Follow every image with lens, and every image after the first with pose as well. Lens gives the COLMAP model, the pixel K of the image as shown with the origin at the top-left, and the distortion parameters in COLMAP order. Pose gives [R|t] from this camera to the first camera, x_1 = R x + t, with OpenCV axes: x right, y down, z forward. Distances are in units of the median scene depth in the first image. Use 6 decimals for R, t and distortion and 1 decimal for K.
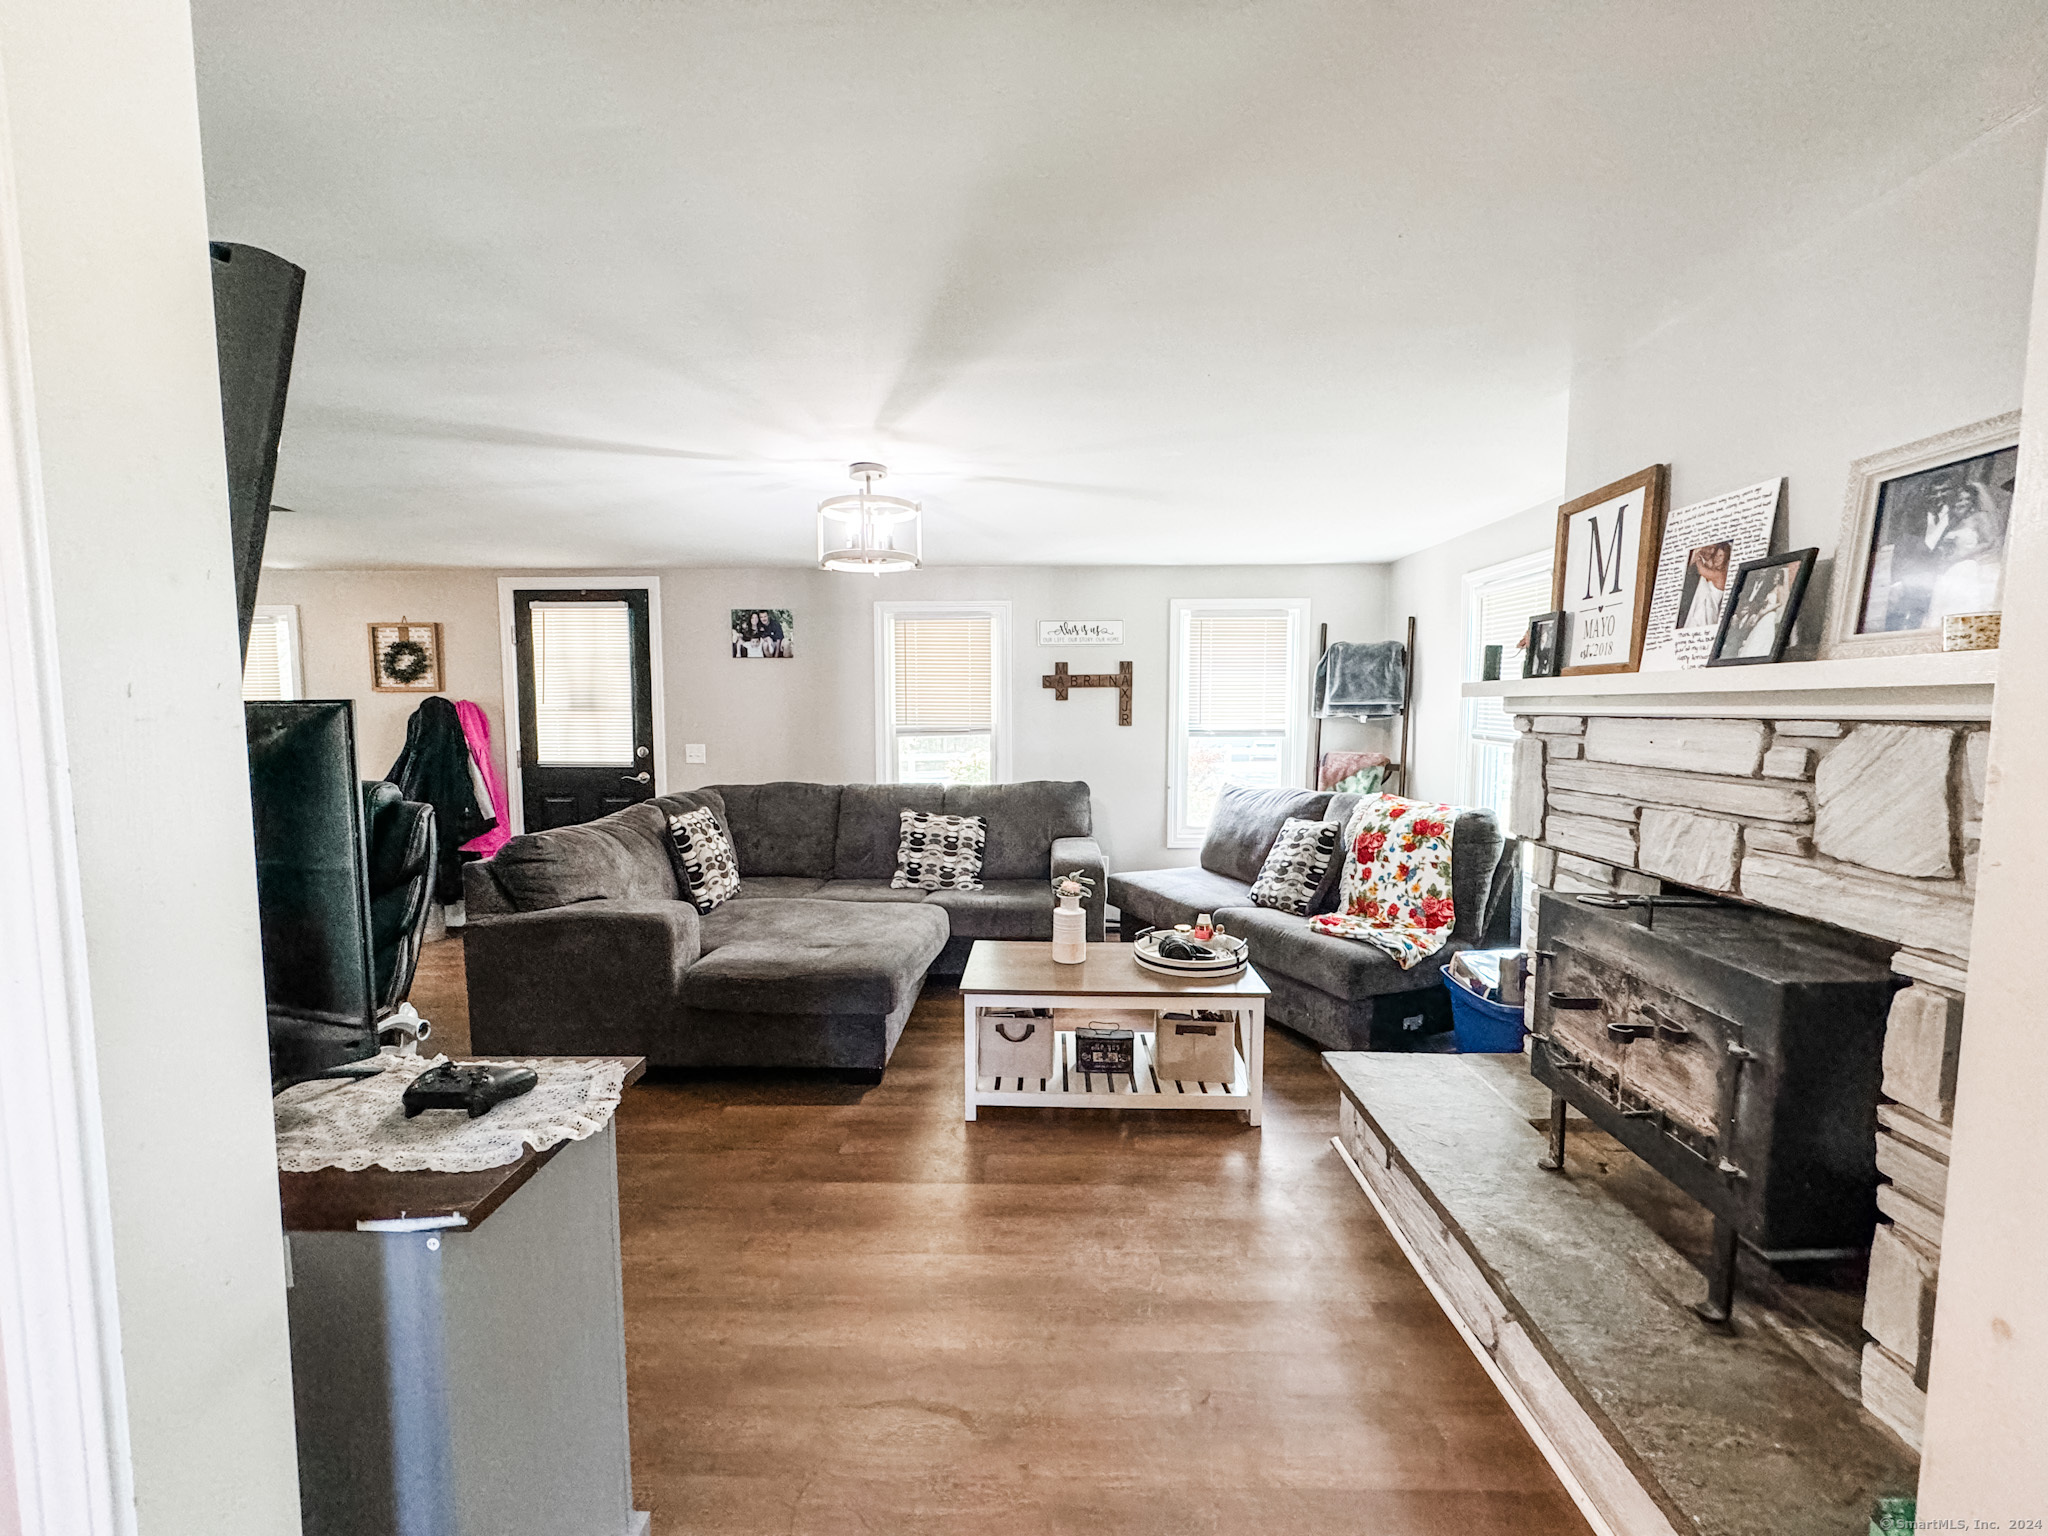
lens RADIAL K [[815.9, 0, 1022.6], [0, 815.9, 766.9], [0, 0, 1]] dist [-0.002358, 0.000359]
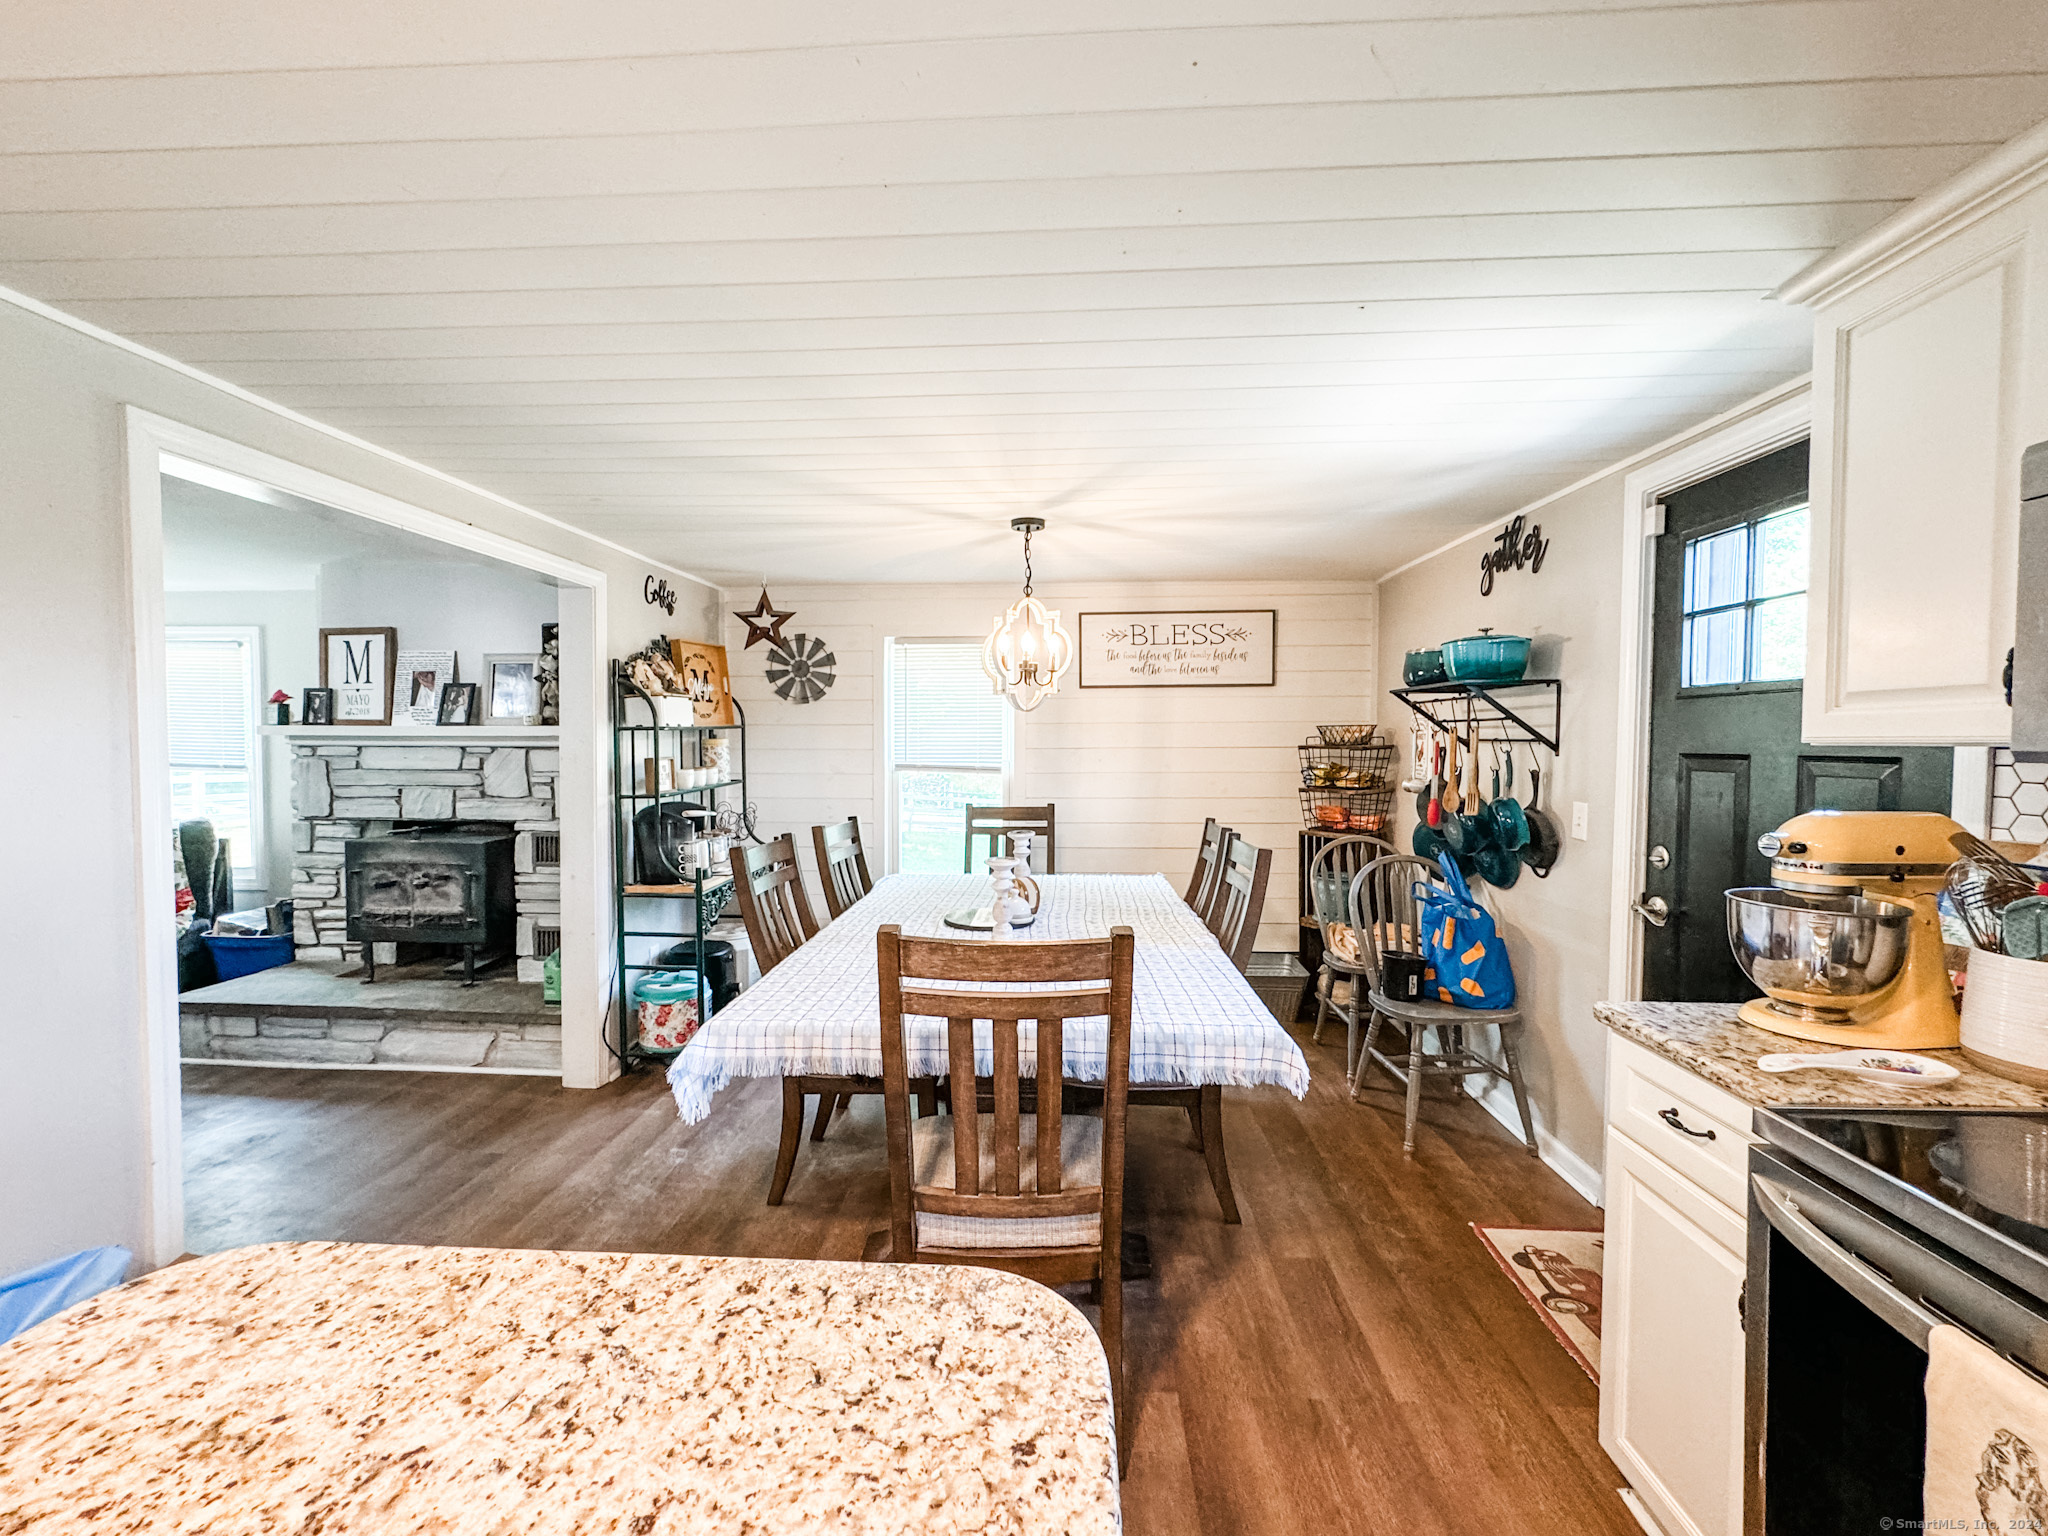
lens RADIAL K [[834.1, 0, 1024.0], [0, 834.1, 768.0], [0, 0, 1]] dist [0.000012, 0.000166]
pose [[0.033270, -0.032615, 0.998914, -1.348682], [0.068340, 0.997202, 0.030283, 0.040634], [-0.997107, 0.067259, 0.035406, -0.694670]]
